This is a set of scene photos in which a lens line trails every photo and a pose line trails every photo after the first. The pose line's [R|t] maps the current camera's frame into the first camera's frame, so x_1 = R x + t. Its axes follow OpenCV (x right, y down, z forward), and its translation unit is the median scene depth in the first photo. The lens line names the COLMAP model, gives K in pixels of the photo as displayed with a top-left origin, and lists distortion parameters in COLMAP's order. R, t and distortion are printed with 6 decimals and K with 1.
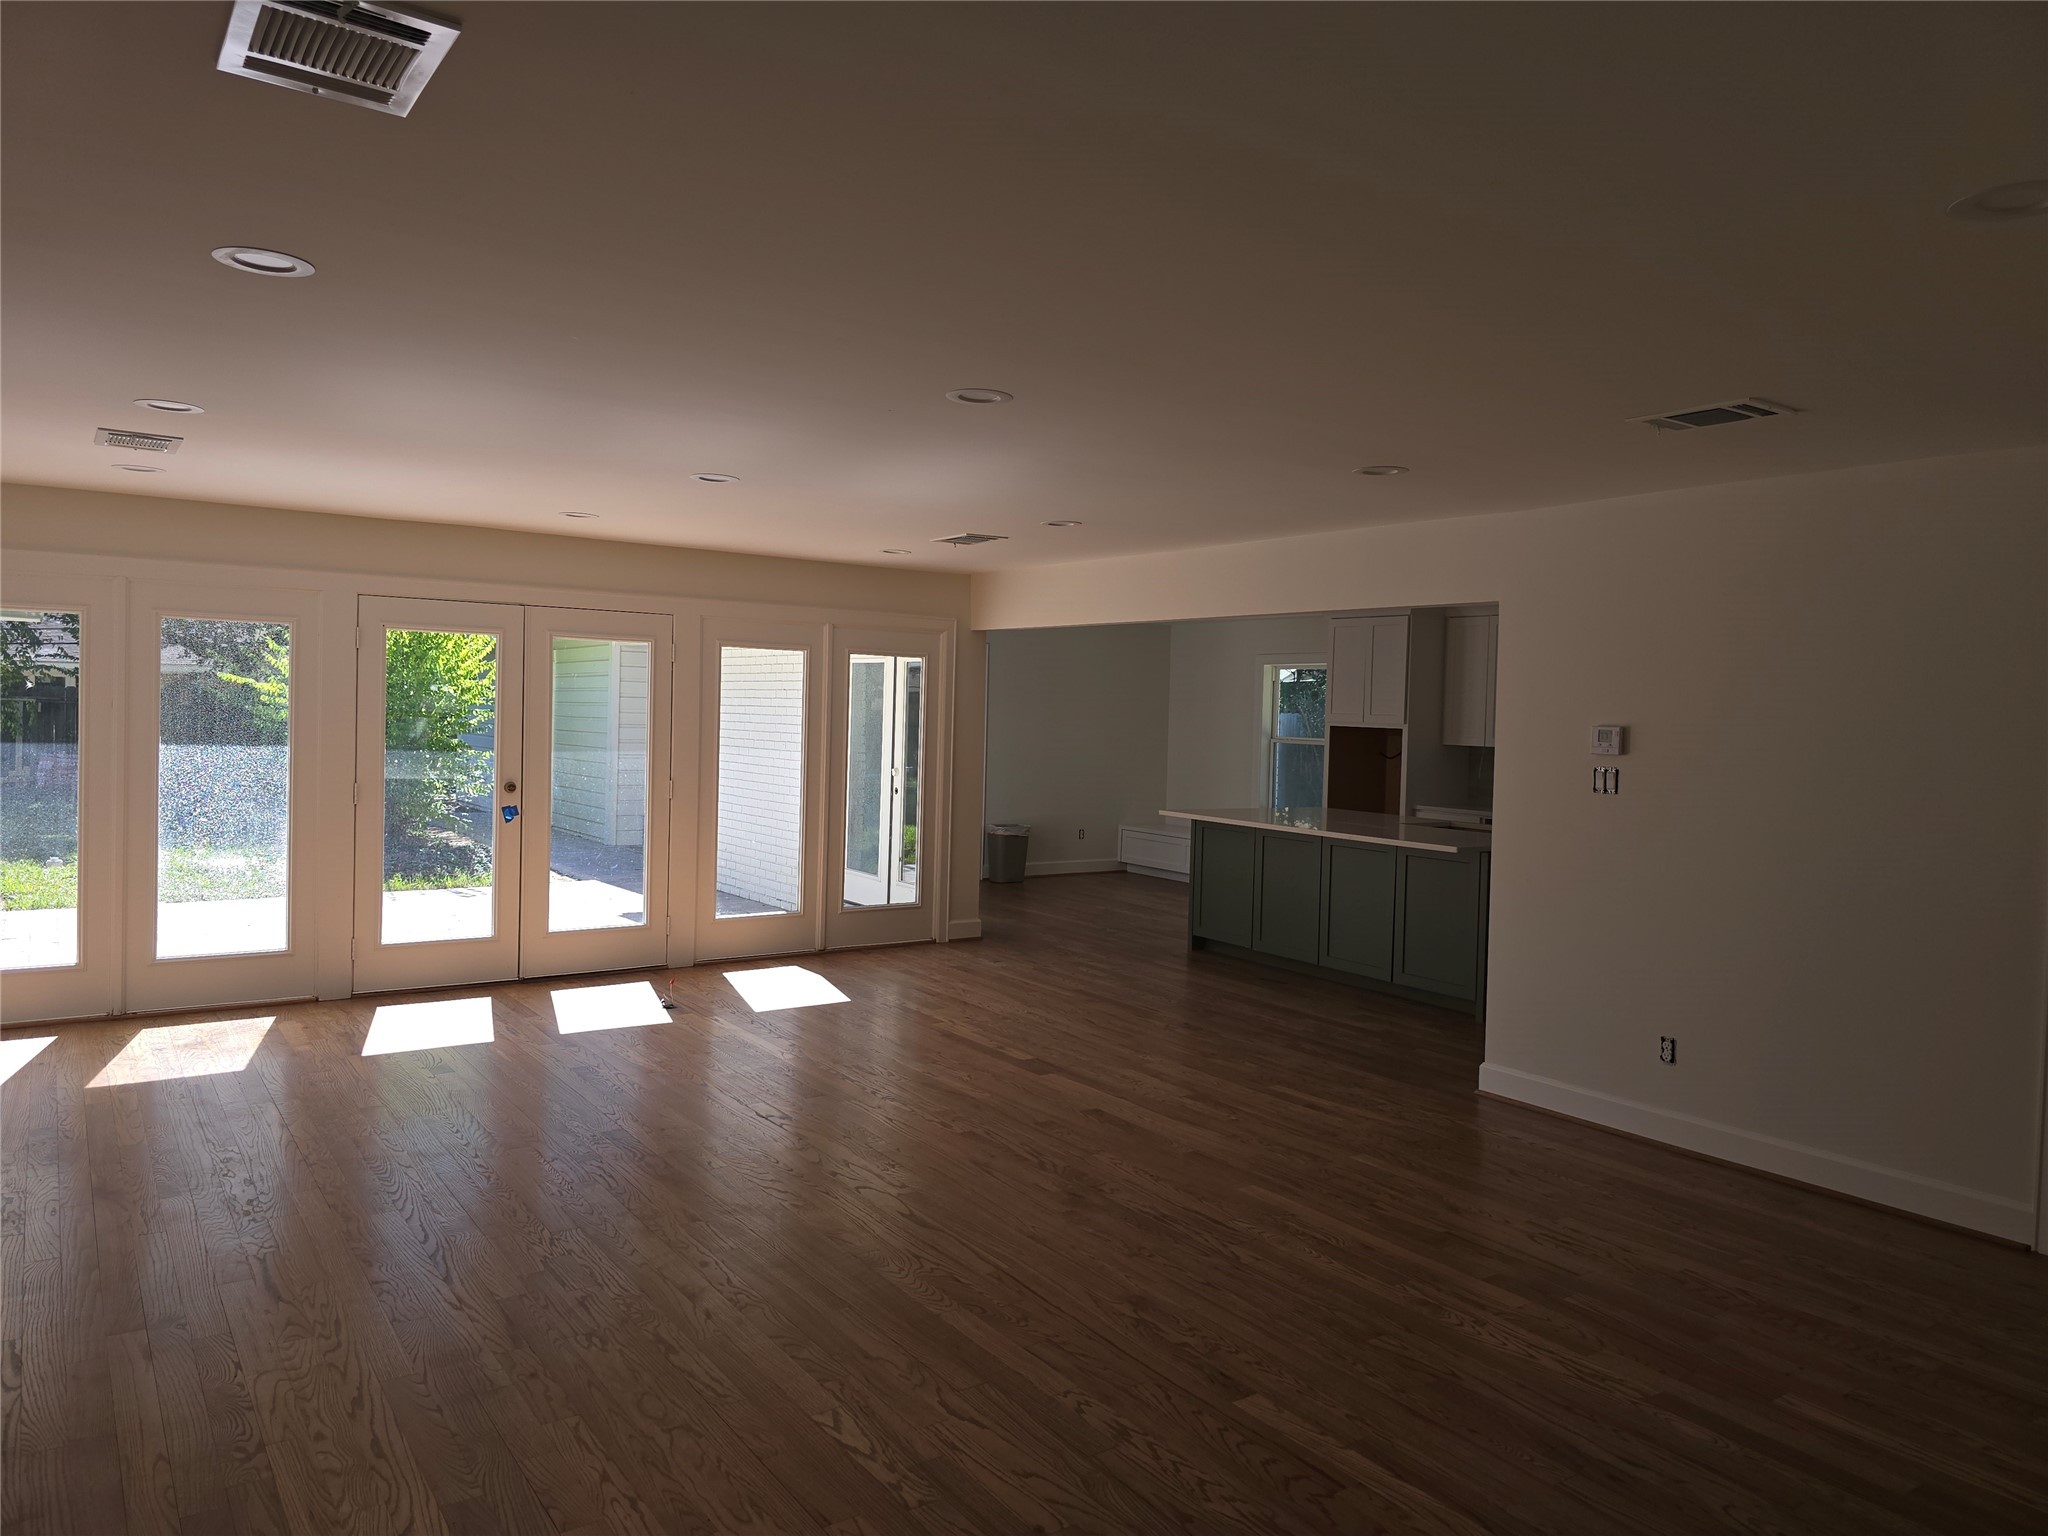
lens RADIAL K [[1366.7, 0, 1033.8], [0, 1366.7, 772.8], [0, 0, 1]] dist [0.083450, -0.087710]
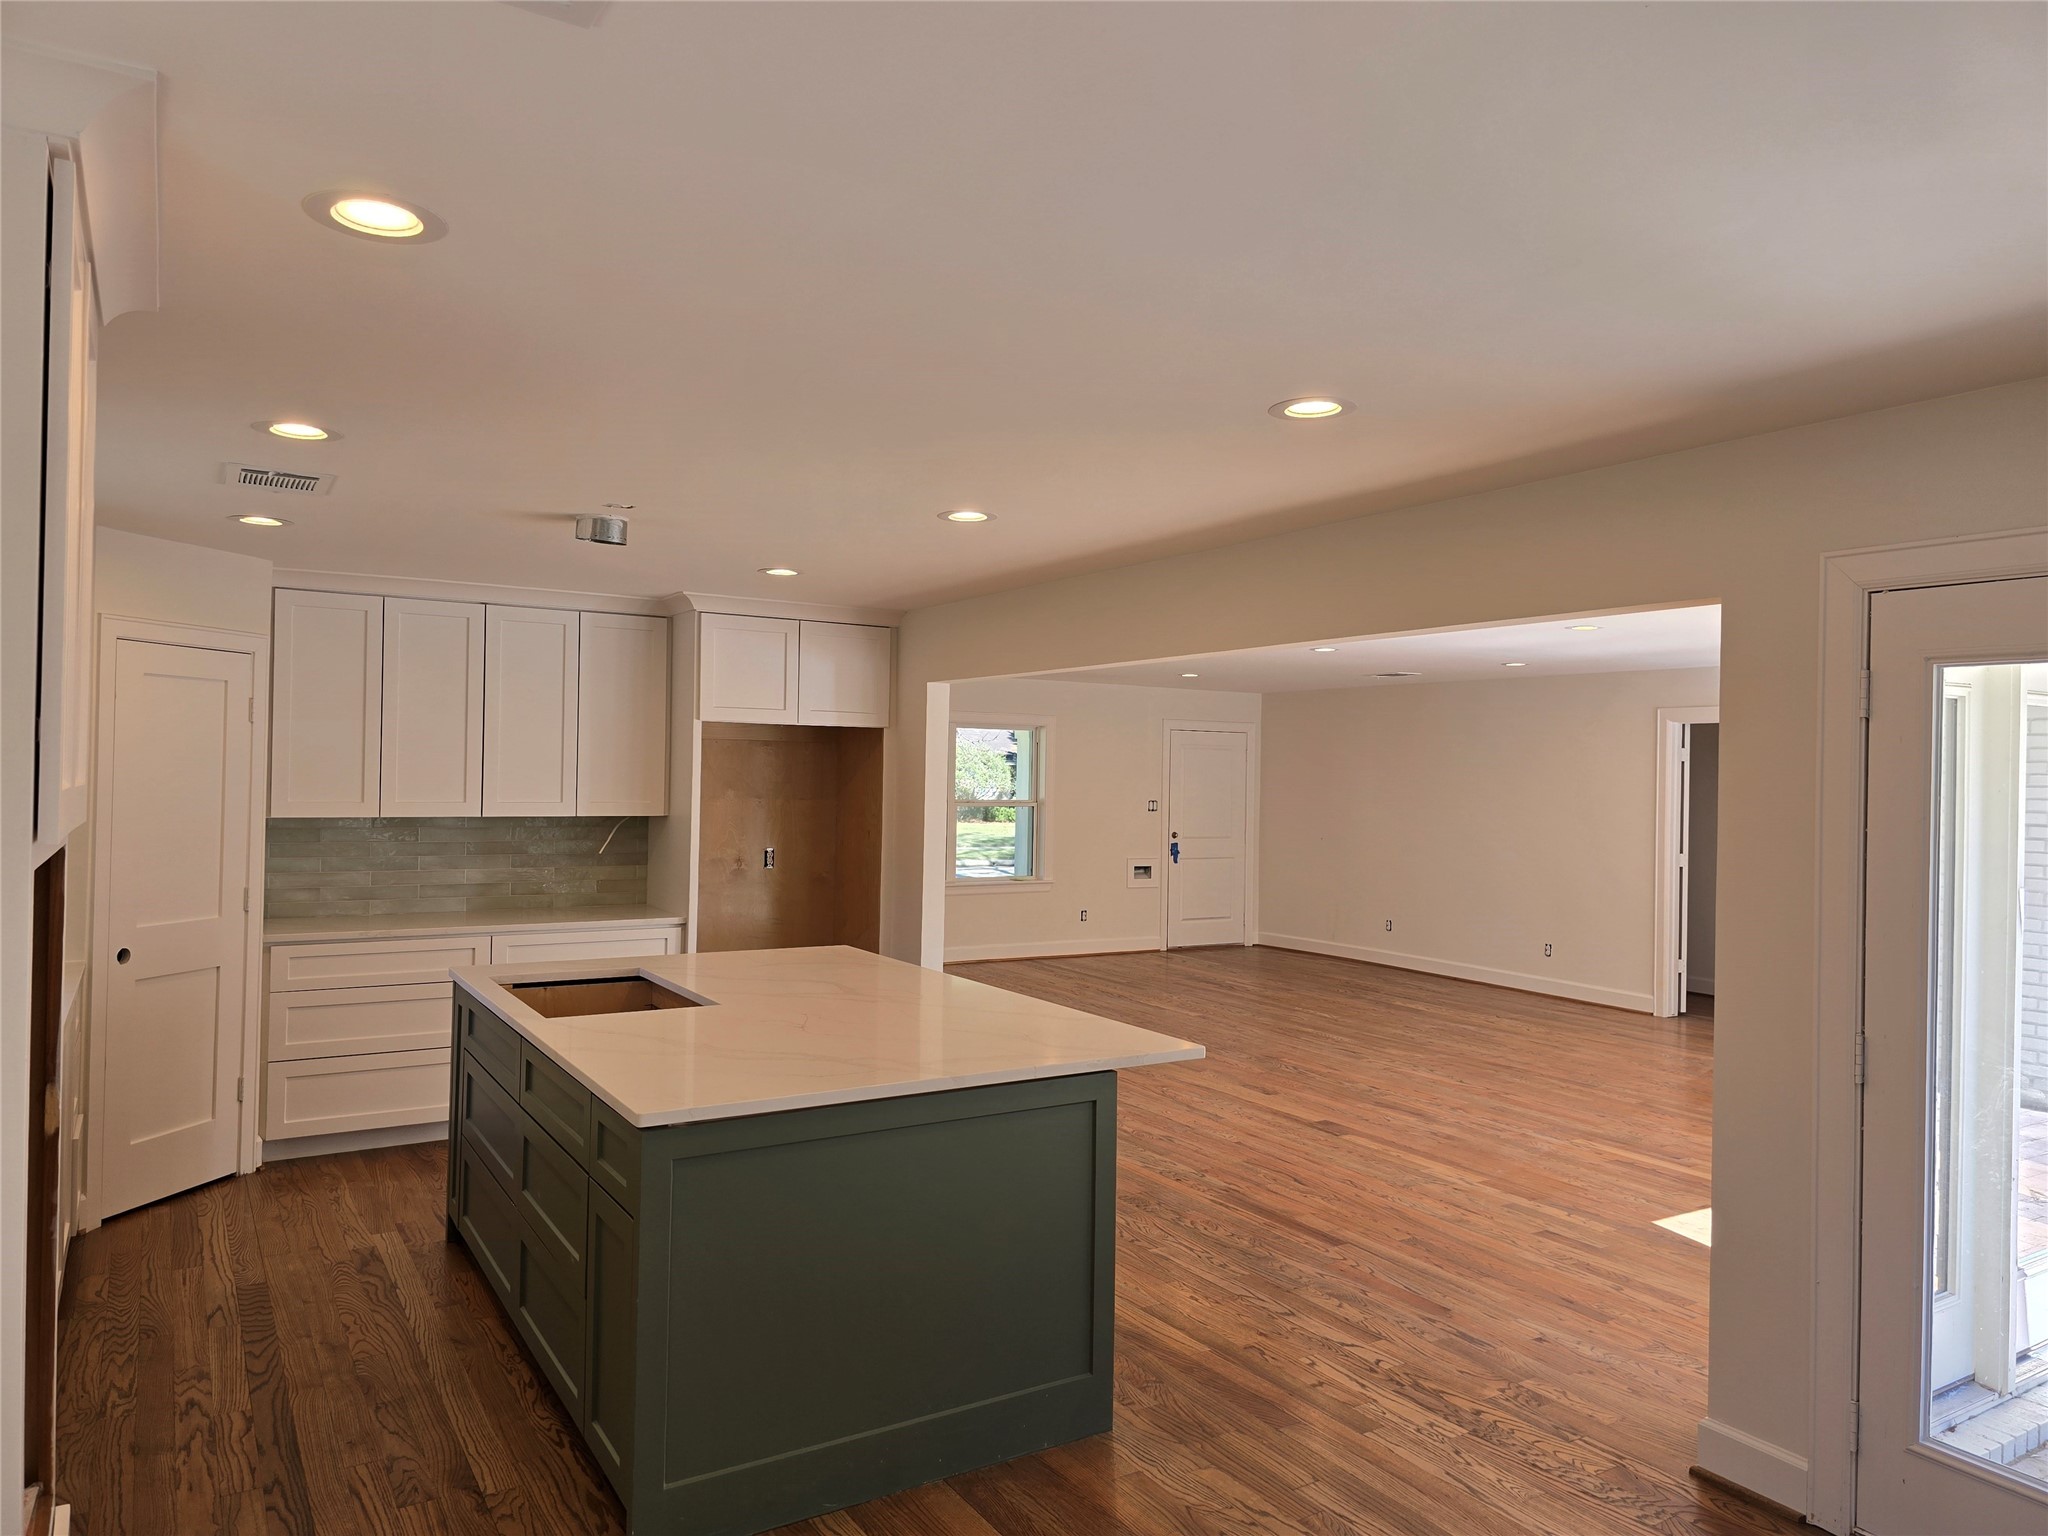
lens RADIAL K [[1366.7, 0, 1033.8], [0, 1366.7, 772.8], [0, 0, 1]] dist [0.083450, -0.087710]
pose [[-0.996665, -0.046263, 0.067225, 0.202712], [-0.042713, 0.997664, 0.053315, -0.125542], [-0.069535, 0.050265, -0.996312, 2.400380]]
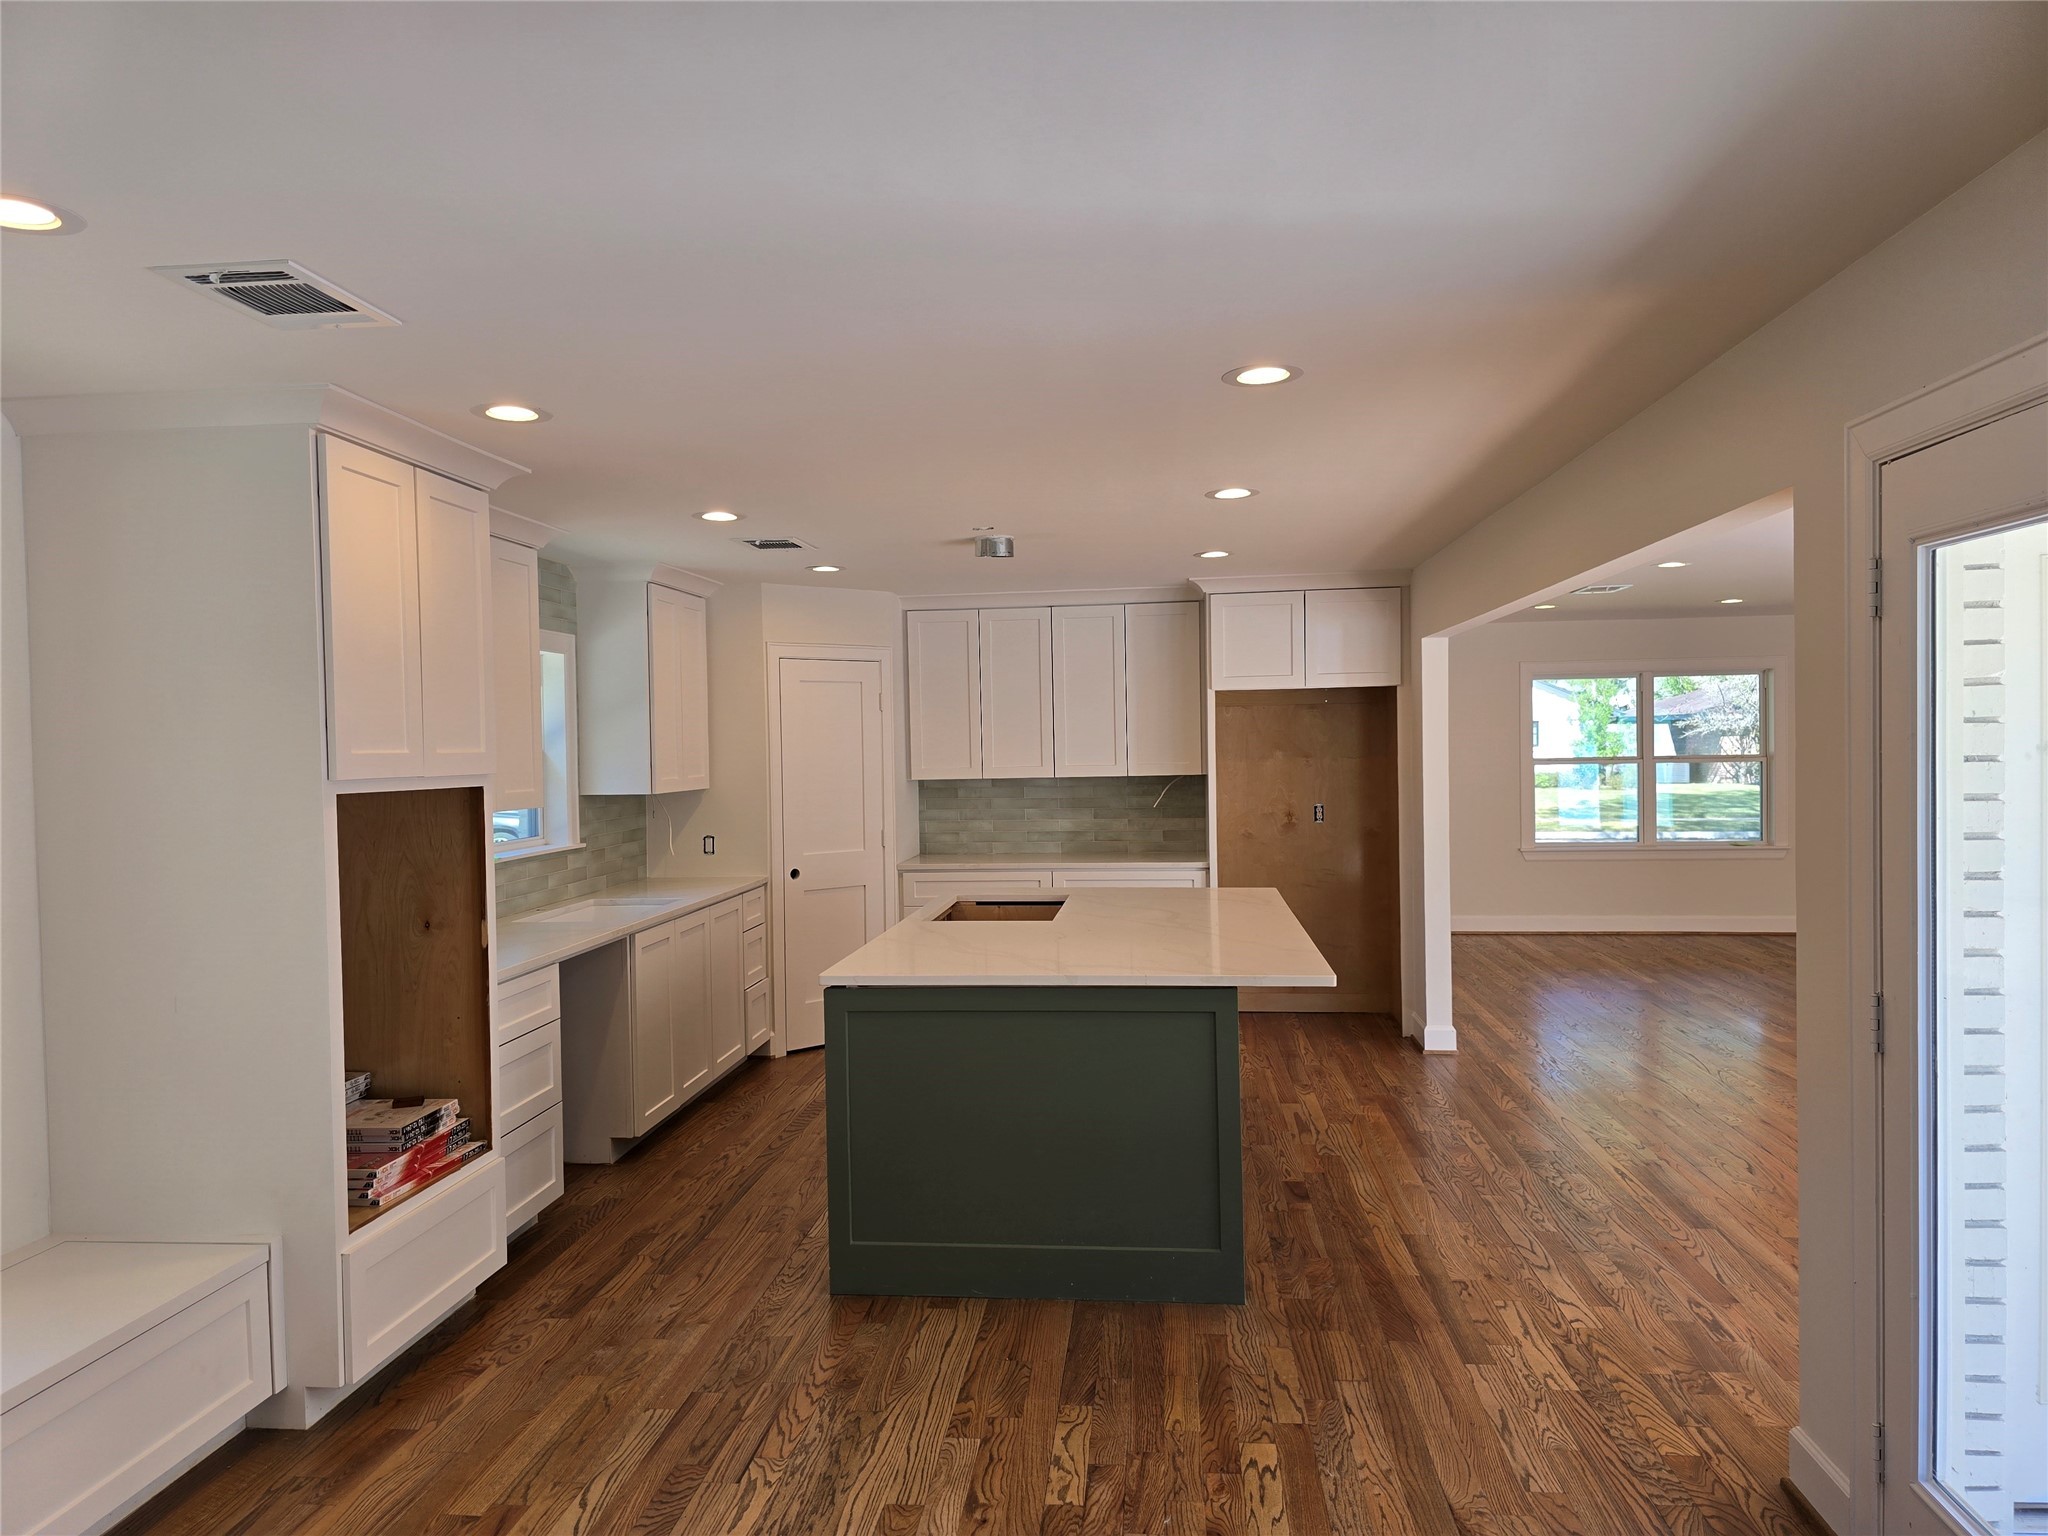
lens RADIAL K [[1366.7, 0, 1033.8], [0, 1366.7, 772.8], [0, 0, 1]] dist [0.083450, -0.087710]
pose [[-0.746994, -0.029308, 0.664184, -0.206989], [0.030971, 0.996409, 0.078801, -0.125213], [-0.664109, 0.079435, -0.743404, 2.357576]]
